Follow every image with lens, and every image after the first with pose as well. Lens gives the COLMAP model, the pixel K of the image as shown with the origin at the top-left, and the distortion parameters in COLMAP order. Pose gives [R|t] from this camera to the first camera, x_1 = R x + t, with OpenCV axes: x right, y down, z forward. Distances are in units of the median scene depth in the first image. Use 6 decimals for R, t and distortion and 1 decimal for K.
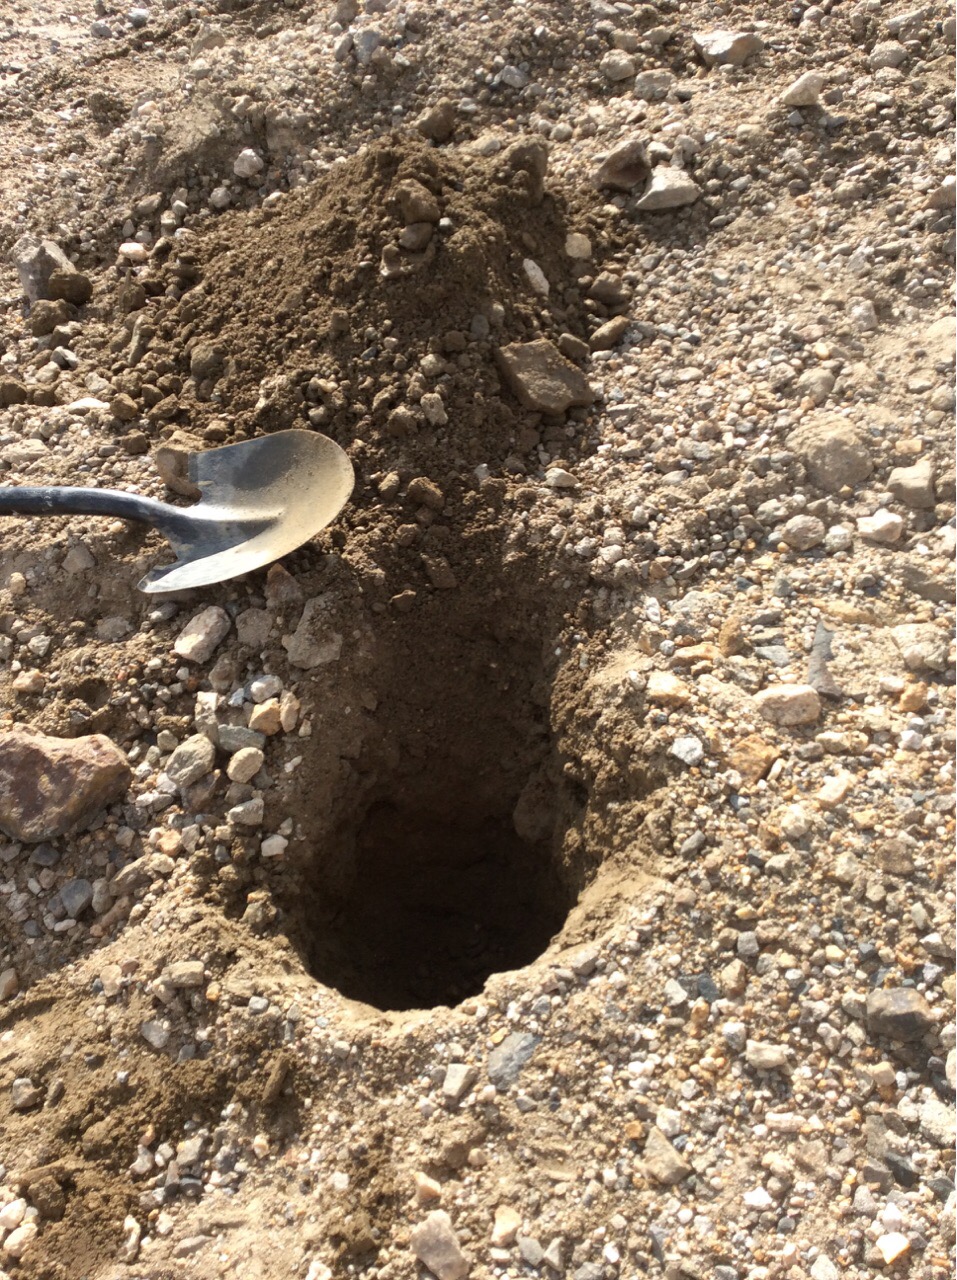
lens RADIAL K [[1145.6, 0, 470.5], [0, 1145.6, 675.1], [0, 0, 1]] dist [0.081985, -0.126262]
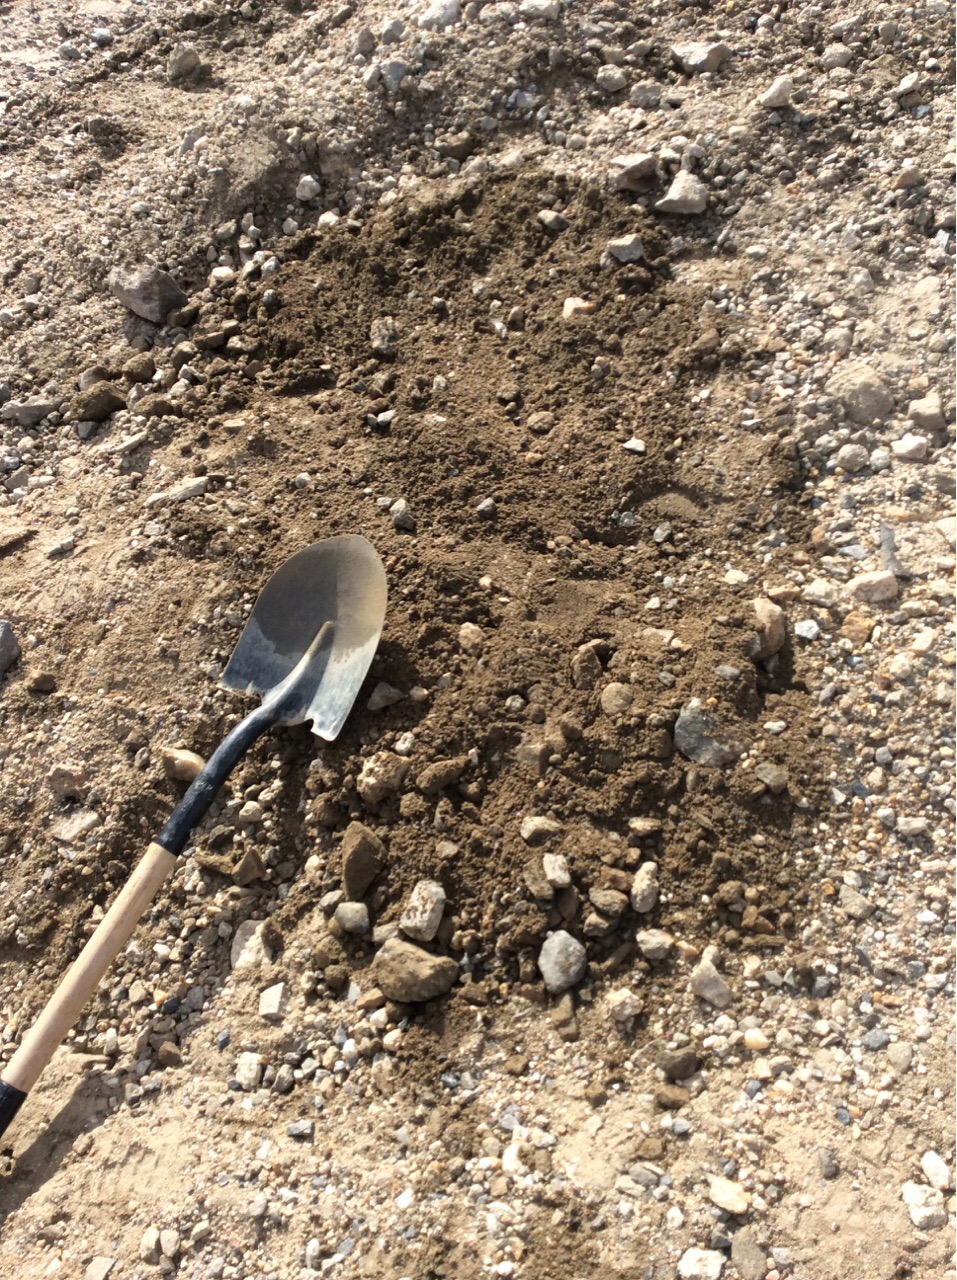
lens RADIAL K [[1145.6, 0, 470.5], [0, 1145.6, 675.1], [0, 0, 1]] dist [0.081985, -0.126262]
pose [[0.988660, -0.119709, 0.090671, -0.250539], [0.116001, 0.992223, 0.045130, 0.009548], [-0.095368, -0.034100, 0.994858, -0.233631]]
